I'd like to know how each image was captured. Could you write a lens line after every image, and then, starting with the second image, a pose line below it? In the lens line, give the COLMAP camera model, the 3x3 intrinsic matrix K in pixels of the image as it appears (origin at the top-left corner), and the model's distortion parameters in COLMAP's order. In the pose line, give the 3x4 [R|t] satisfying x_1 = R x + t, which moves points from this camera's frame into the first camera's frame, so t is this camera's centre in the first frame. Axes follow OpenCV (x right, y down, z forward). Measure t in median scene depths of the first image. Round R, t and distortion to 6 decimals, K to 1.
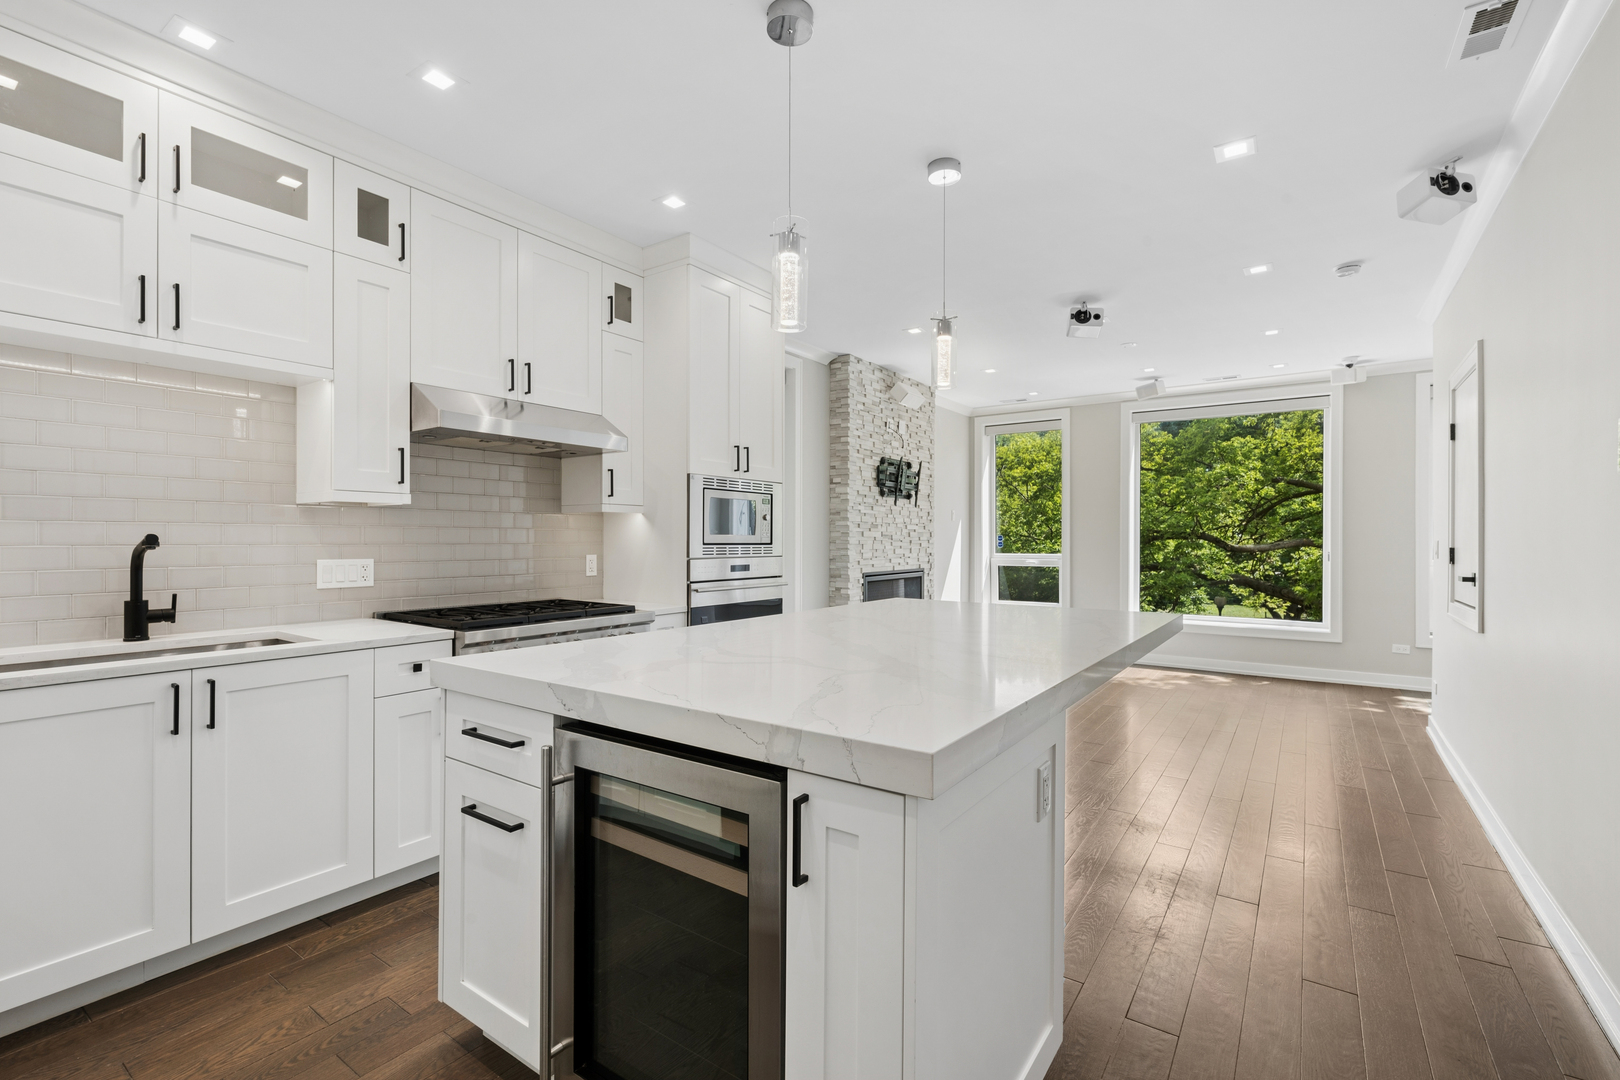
lens RADIAL K [[719.6, 0, 800.8], [0, 719.6, 539.4], [0, 0, 1]] dist [0.000890, 0.001931]
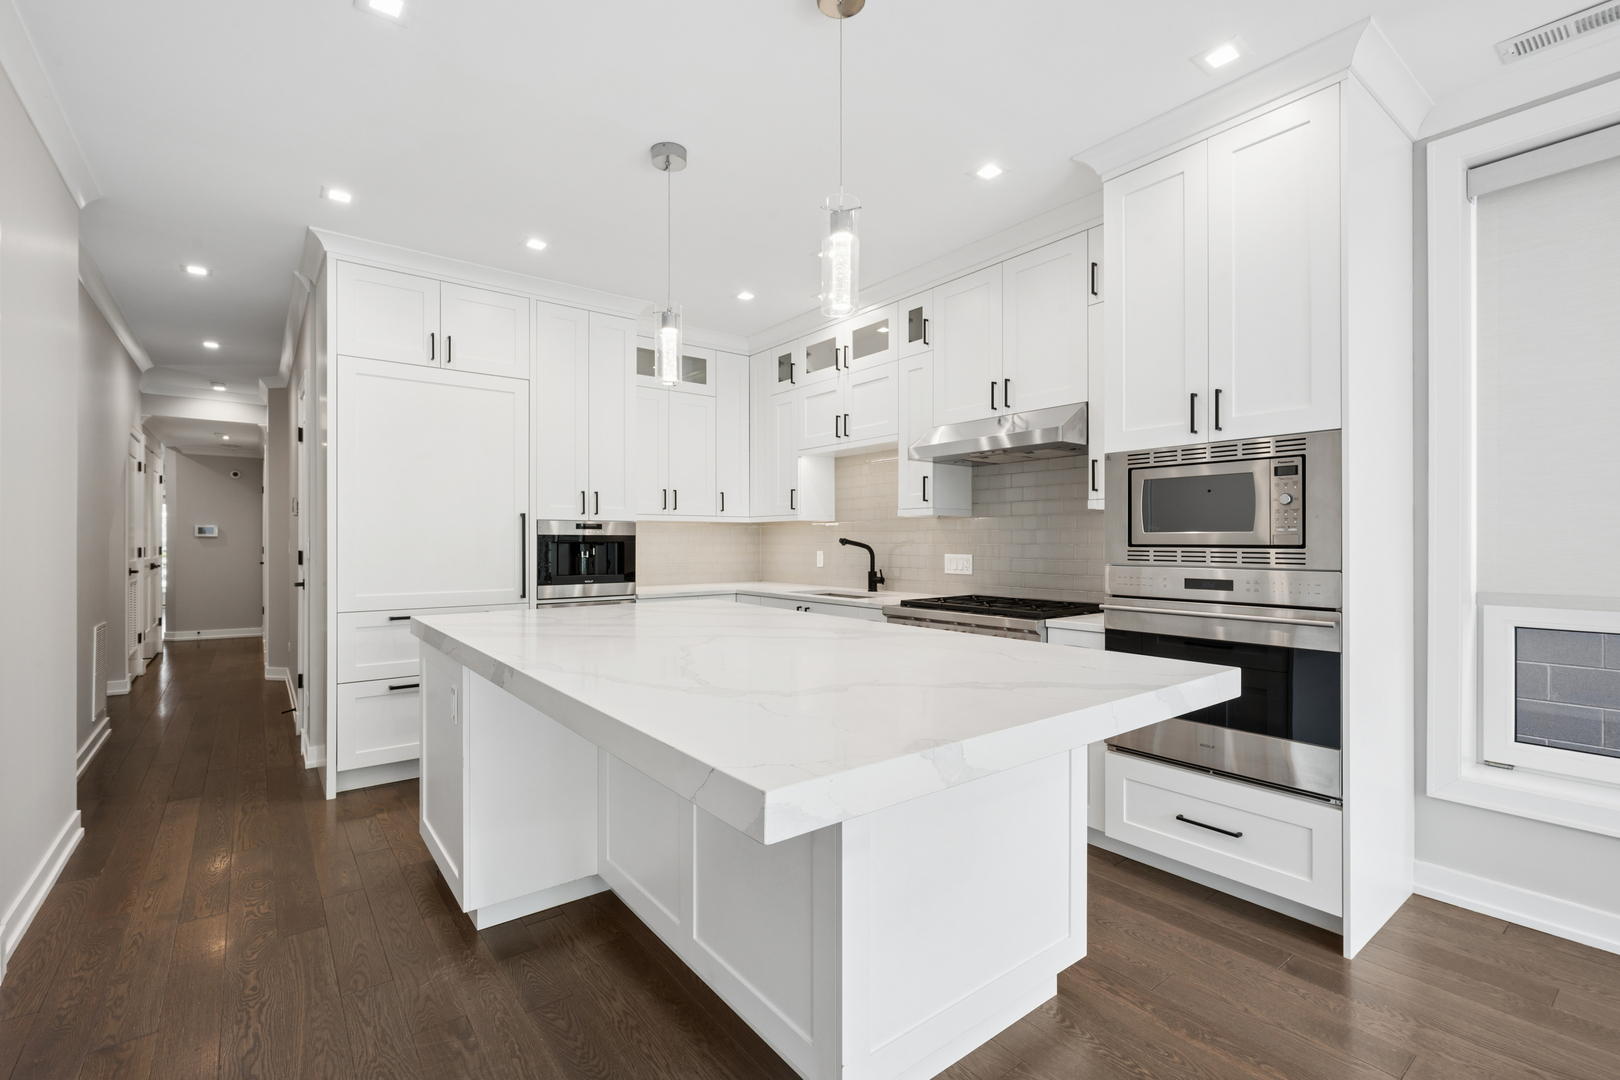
lens RADIAL K [[719.6, 0, 810.0], [0, 719.6, 543.5], [0, 0, 1]] dist [0.000890, 0.001931]
pose [[-0.292887, 0.000339, -0.956147, 0.588648], [-0.000311, 1.000000, 0.000450, 0.003845], [0.956147, 0.000429, -0.292887, 0.804531]]
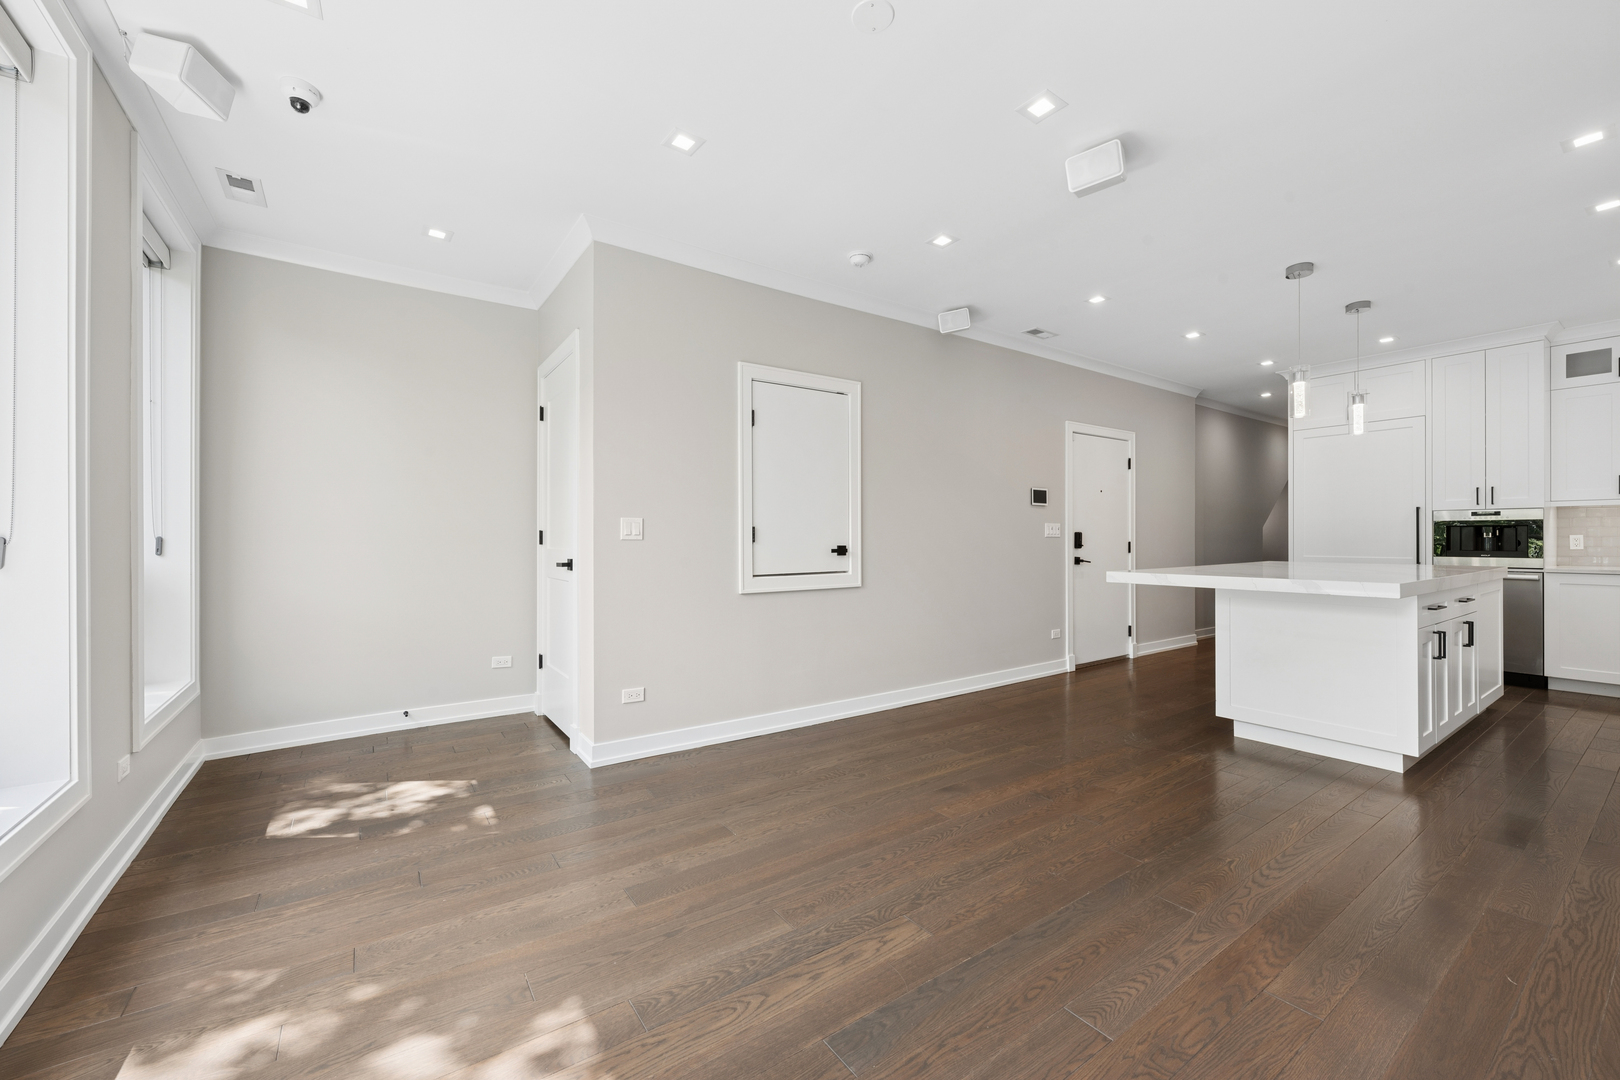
lens RADIAL K [[645.3, 0, 811.9], [0, 645.3, 532.7], [0, 0, 1]] dist [-0.000182, -0.000230]
pose [[-0.940915, 0.004449, 0.338615, 0.477894], [0.000852, 0.999942, -0.010772, 0.027676], [-0.338643, -0.009847, -0.940863, 1.784819]]
